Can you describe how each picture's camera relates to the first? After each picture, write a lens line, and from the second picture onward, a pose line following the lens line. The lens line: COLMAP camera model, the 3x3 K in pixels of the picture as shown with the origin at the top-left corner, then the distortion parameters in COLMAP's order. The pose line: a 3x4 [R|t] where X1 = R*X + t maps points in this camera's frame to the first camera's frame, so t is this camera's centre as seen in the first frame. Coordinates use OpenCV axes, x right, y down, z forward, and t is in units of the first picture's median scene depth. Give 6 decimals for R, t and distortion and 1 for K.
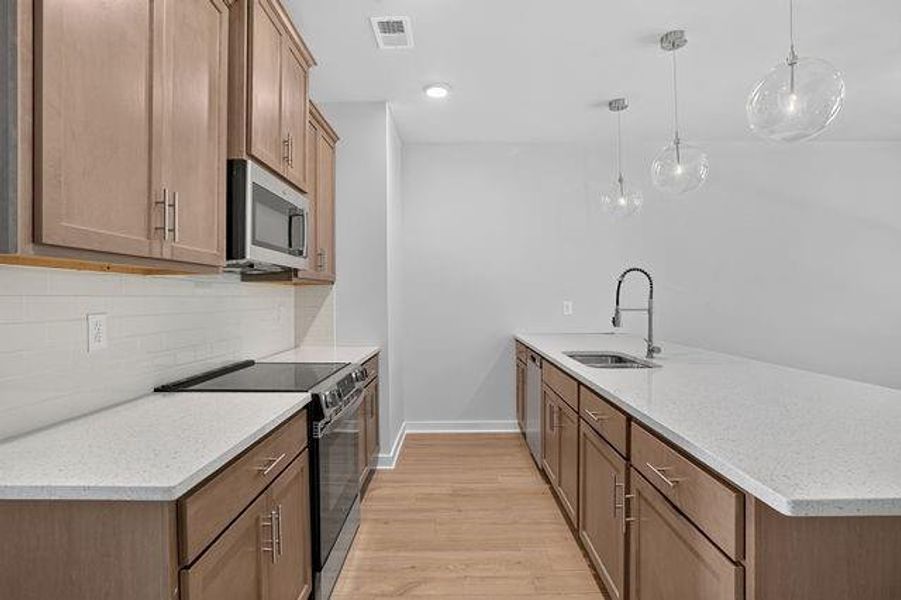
lens RADIAL K [[447.8, 0, 447.2], [0, 447.8, 292.8], [0, 0, 1]] dist [-0.045246, -0.000026]
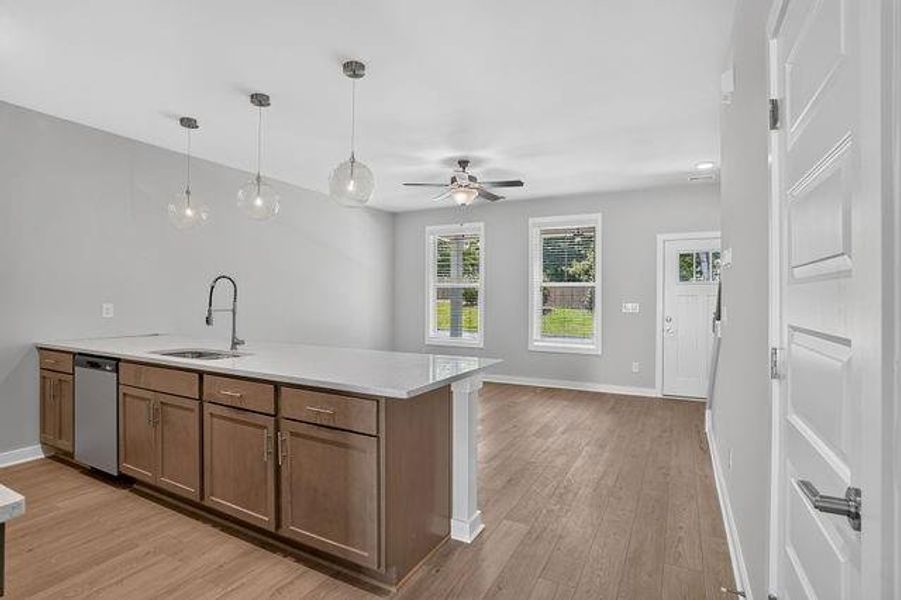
lens RADIAL K [[447.8, 0, 446.5], [0, 447.8, 298.2], [0, 0, 1]] dist [-0.045246, -0.000026]
pose [[0.435182, 0.017076, 0.900180, -0.389894], [-0.019607, 0.999763, -0.009487, 0.004562], [-0.900129, -0.013522, 0.435414, -0.061351]]
